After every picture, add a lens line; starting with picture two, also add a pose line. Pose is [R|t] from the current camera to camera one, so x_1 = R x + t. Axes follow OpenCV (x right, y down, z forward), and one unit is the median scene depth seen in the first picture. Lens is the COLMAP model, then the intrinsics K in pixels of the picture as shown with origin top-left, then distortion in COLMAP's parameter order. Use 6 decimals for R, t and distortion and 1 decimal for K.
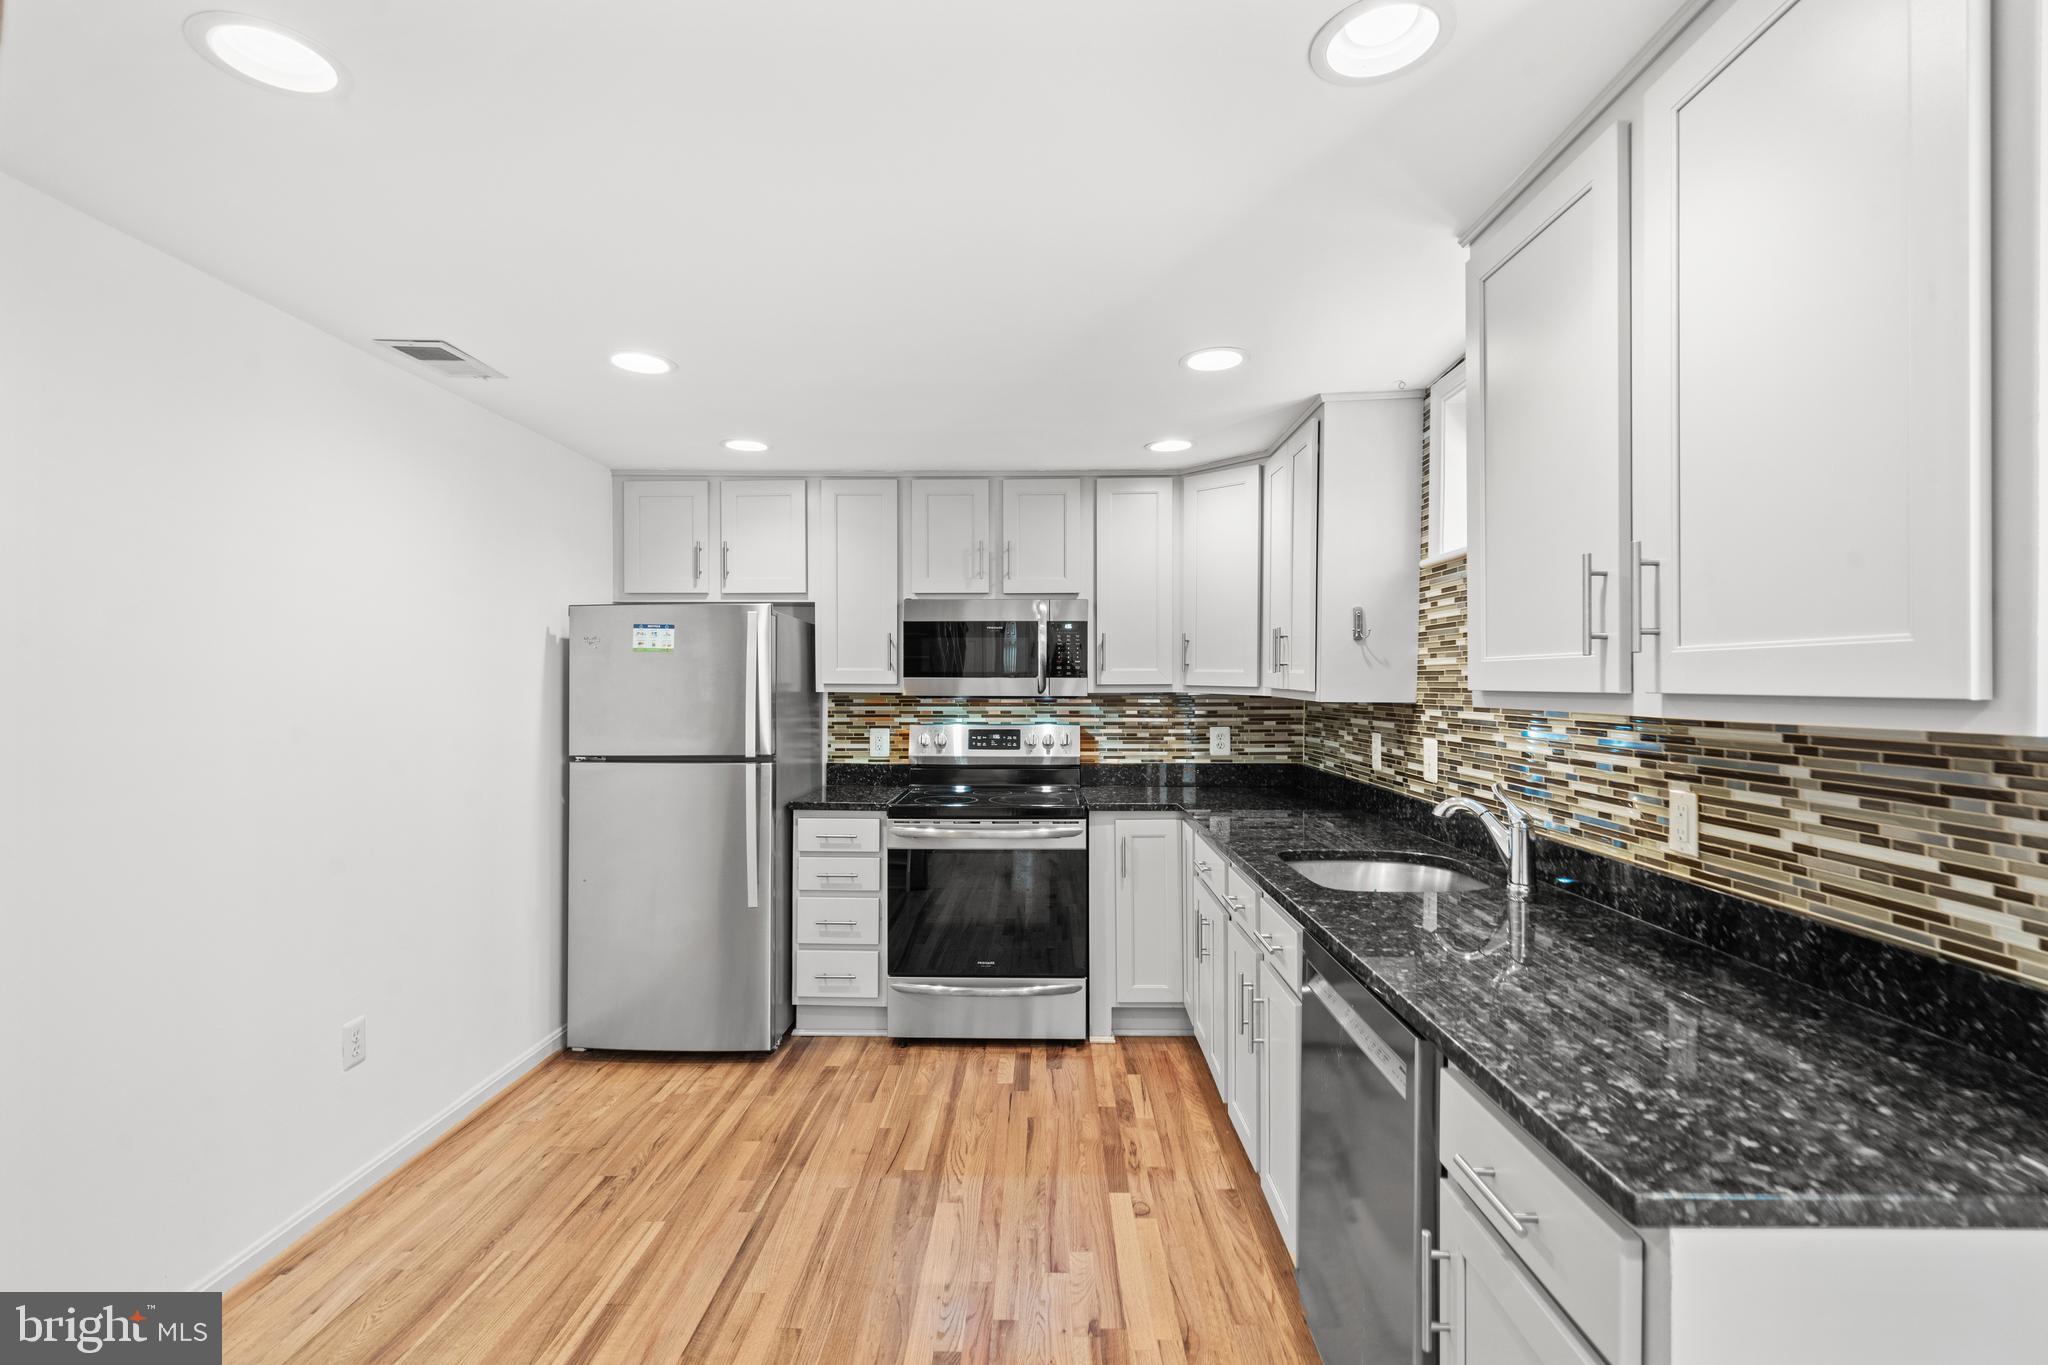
lens RADIAL K [[929.1, 0, 1024.0], [0, 929.1, 682.5], [0, 0, 1]] dist [-0.002589, 0.000813]
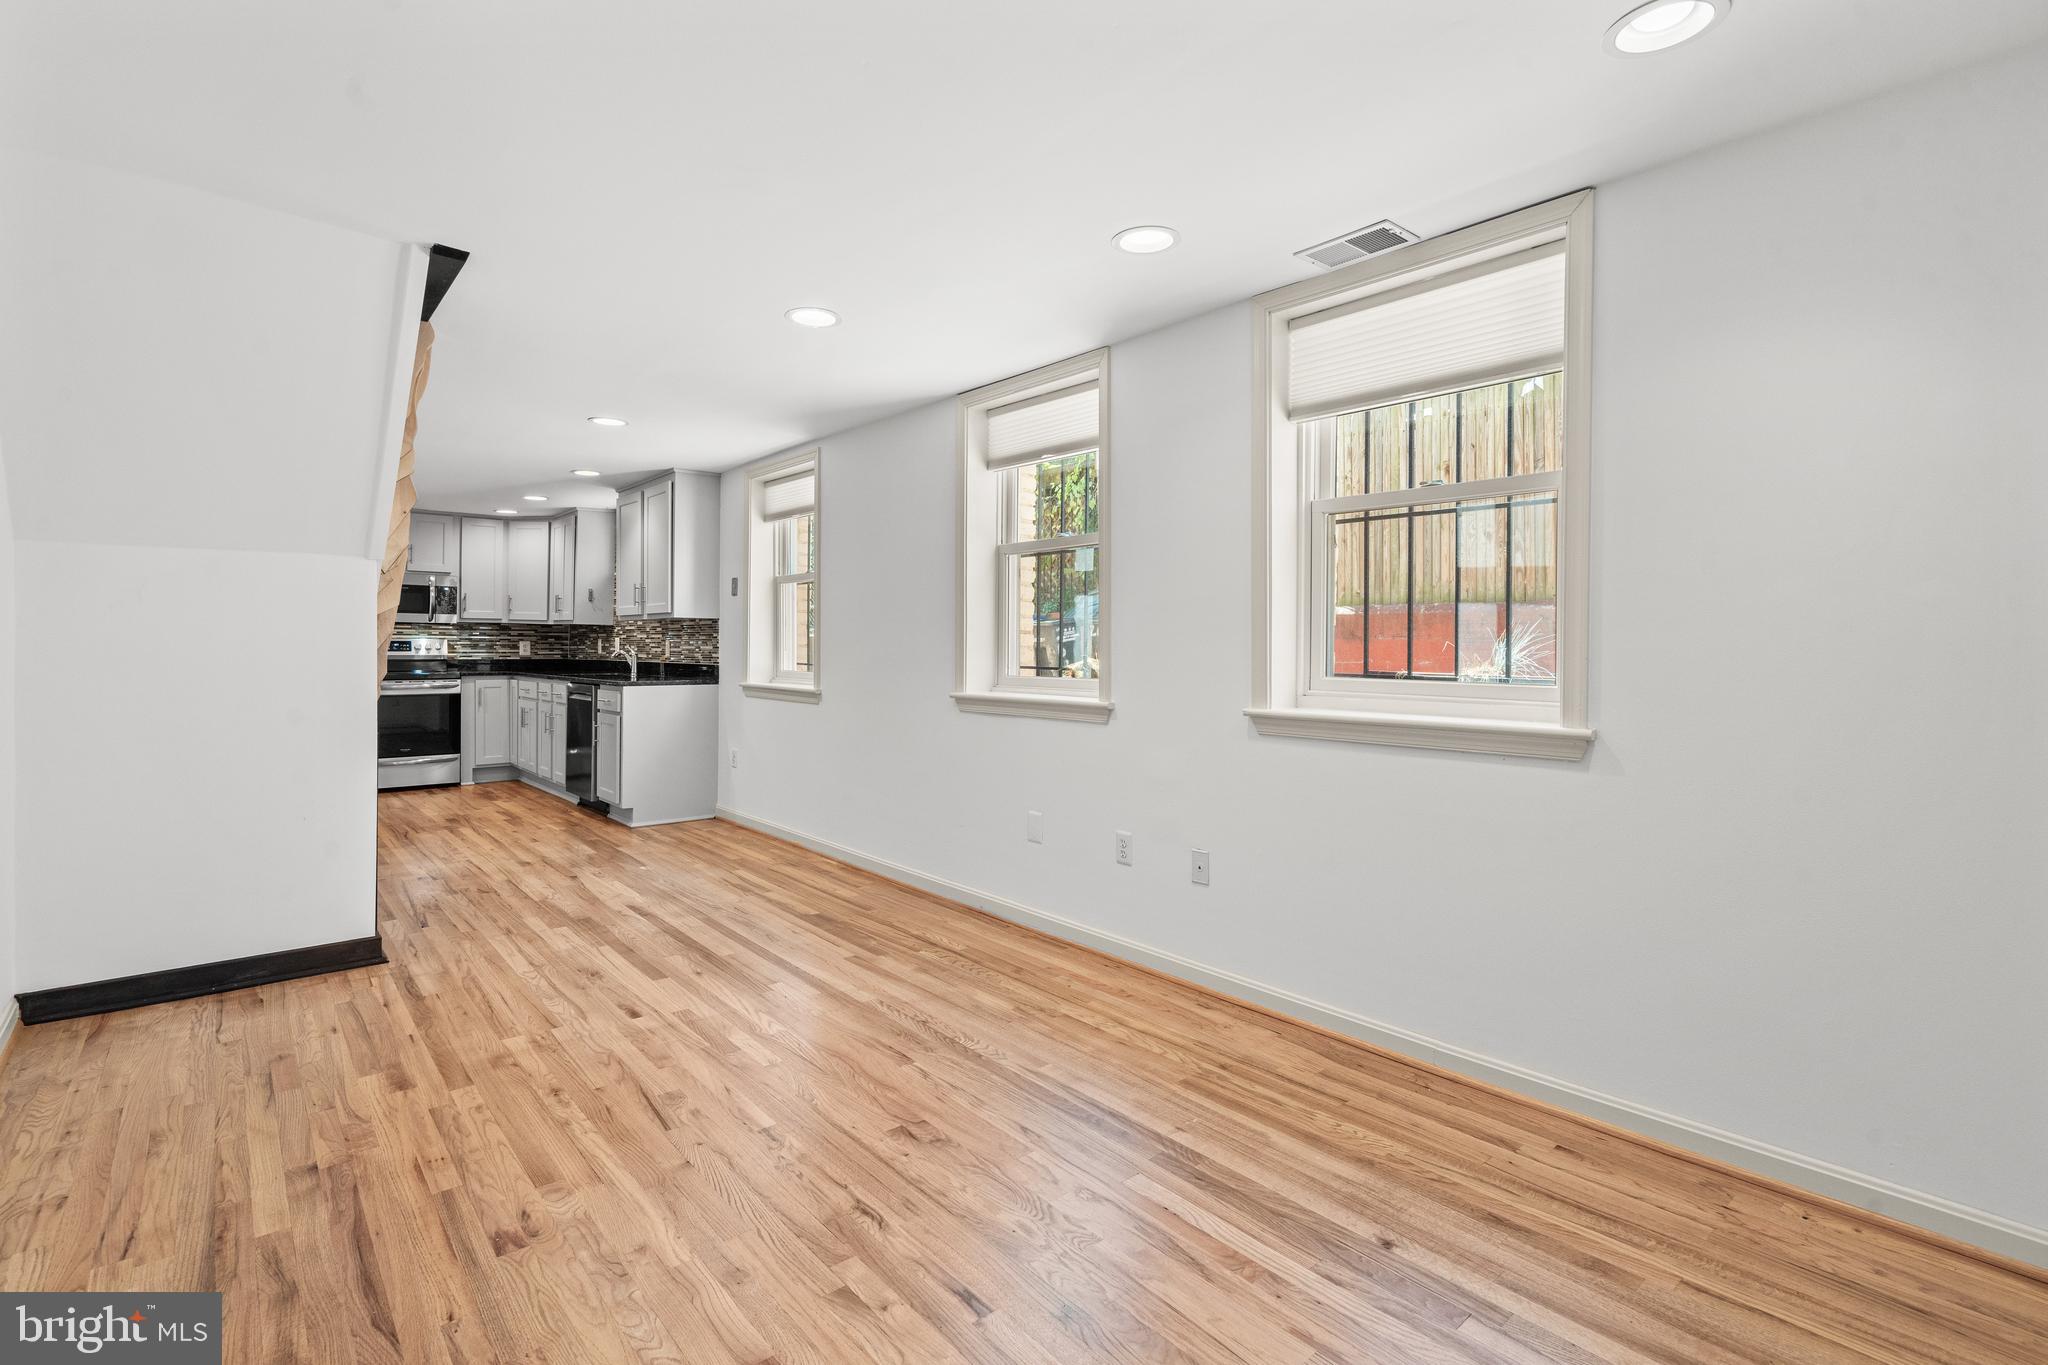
lens RADIAL K [[933.2, 0, 1012.8], [0, 933.2, 650.4], [0, 0, 1]] dist [-0.004203, 0.001750]
pose [[0.741650, 0.004597, 0.670771, -0.422457], [-0.008004, 0.999966, 0.001996, 0.064378], [-0.670739, -0.006849, 0.741662, -1.420465]]
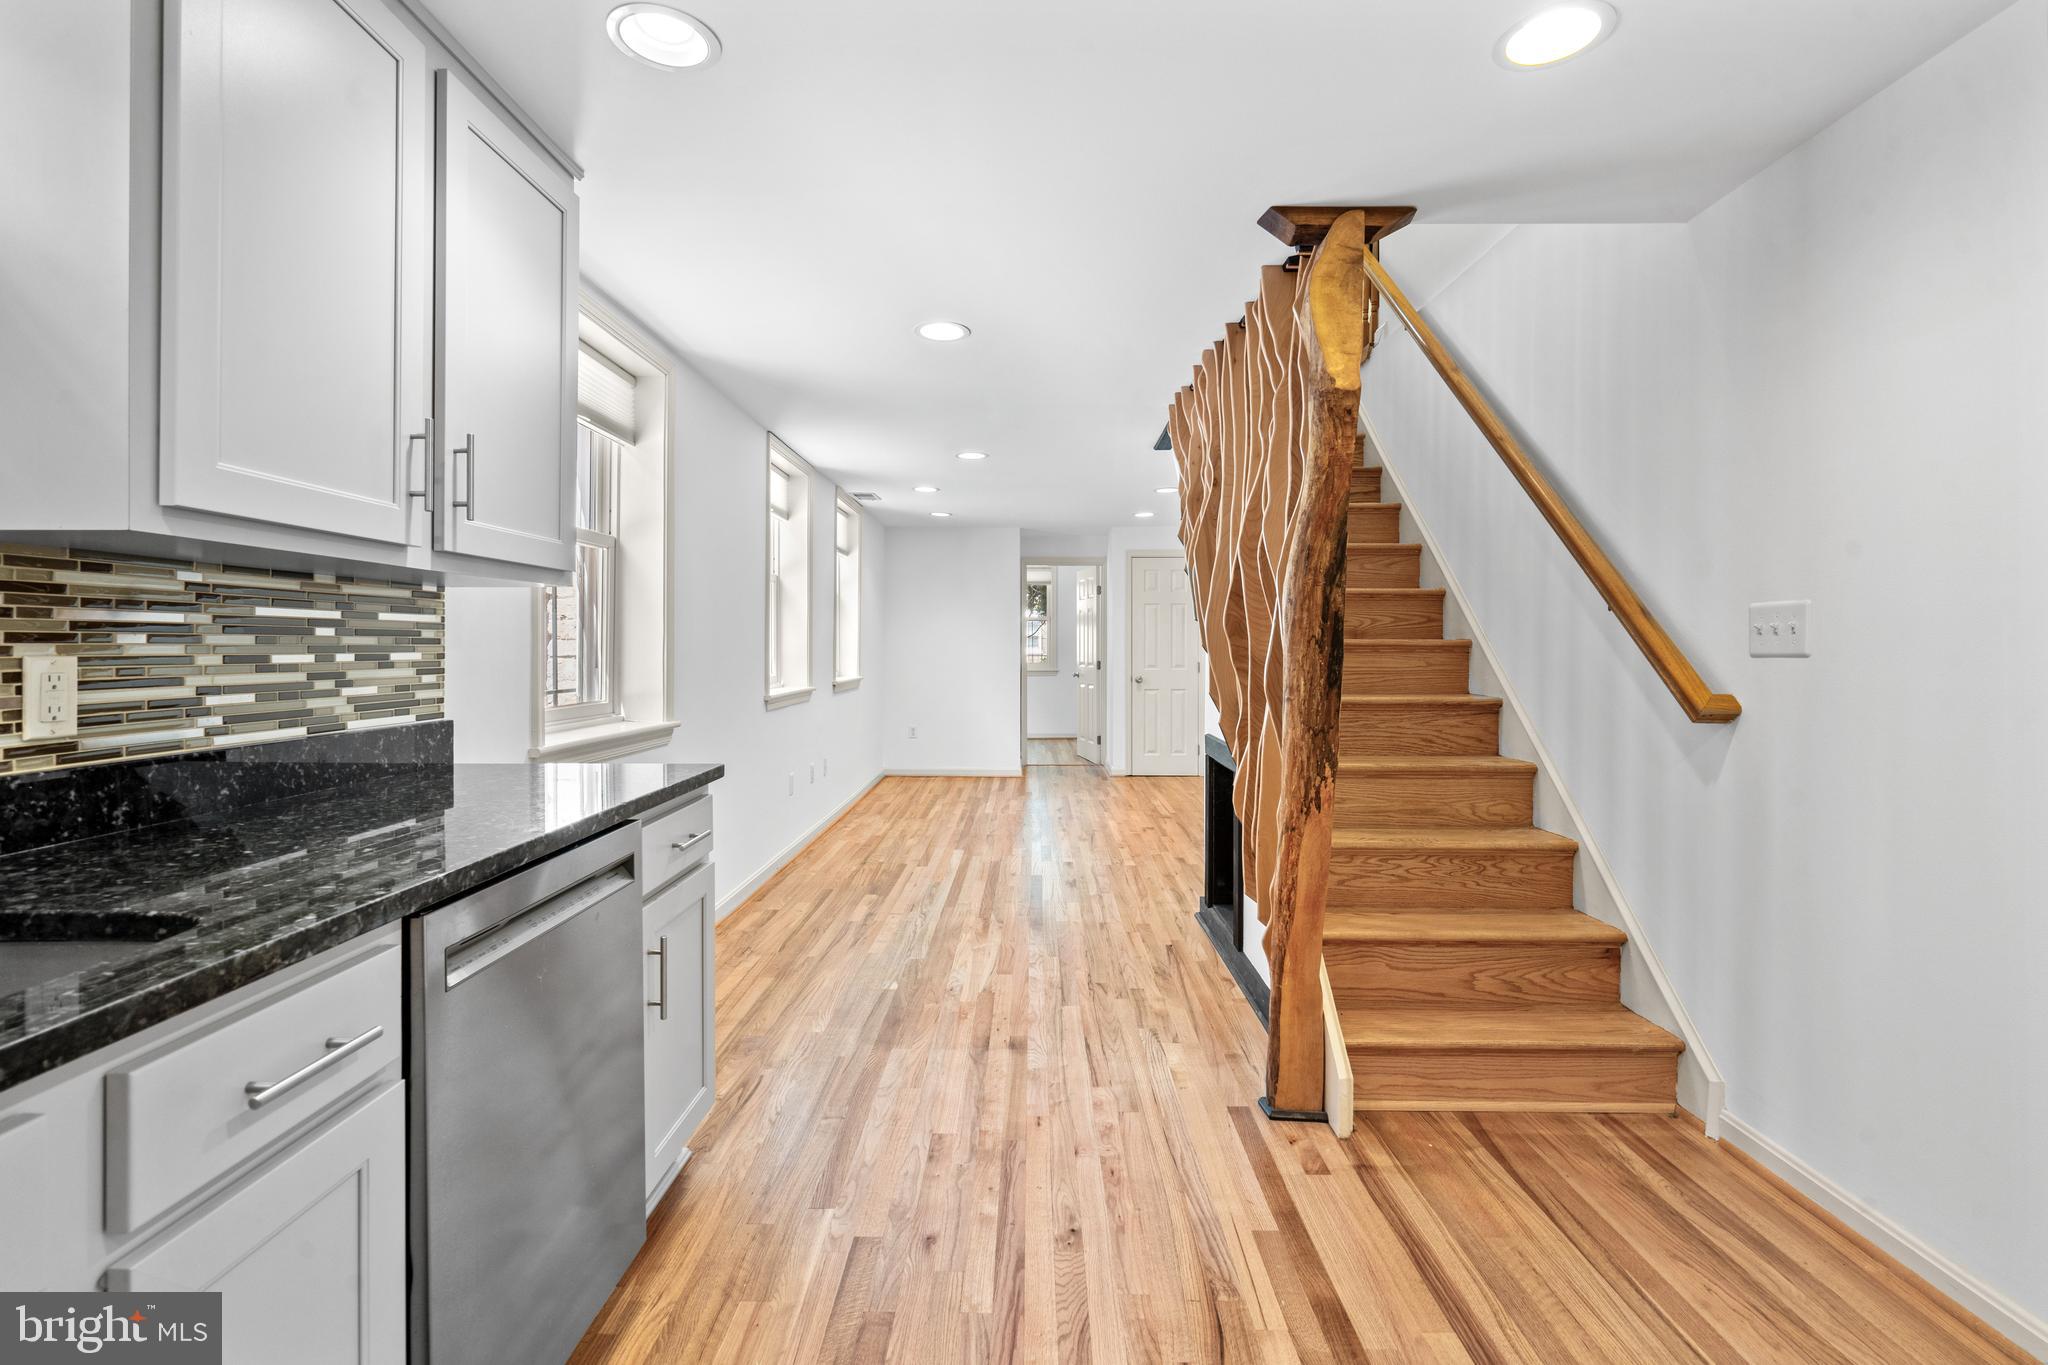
lens RADIAL K [[929.1, 0, 1024.0], [0, 929.1, 682.5], [0, 0, 1]] dist [-0.002589, 0.000813]
pose [[-0.999680, -0.018163, -0.017606, -0.034319], [-0.018803, 0.999142, 0.036893, 0.050205], [0.016921, 0.037212, -0.999164, 0.918945]]
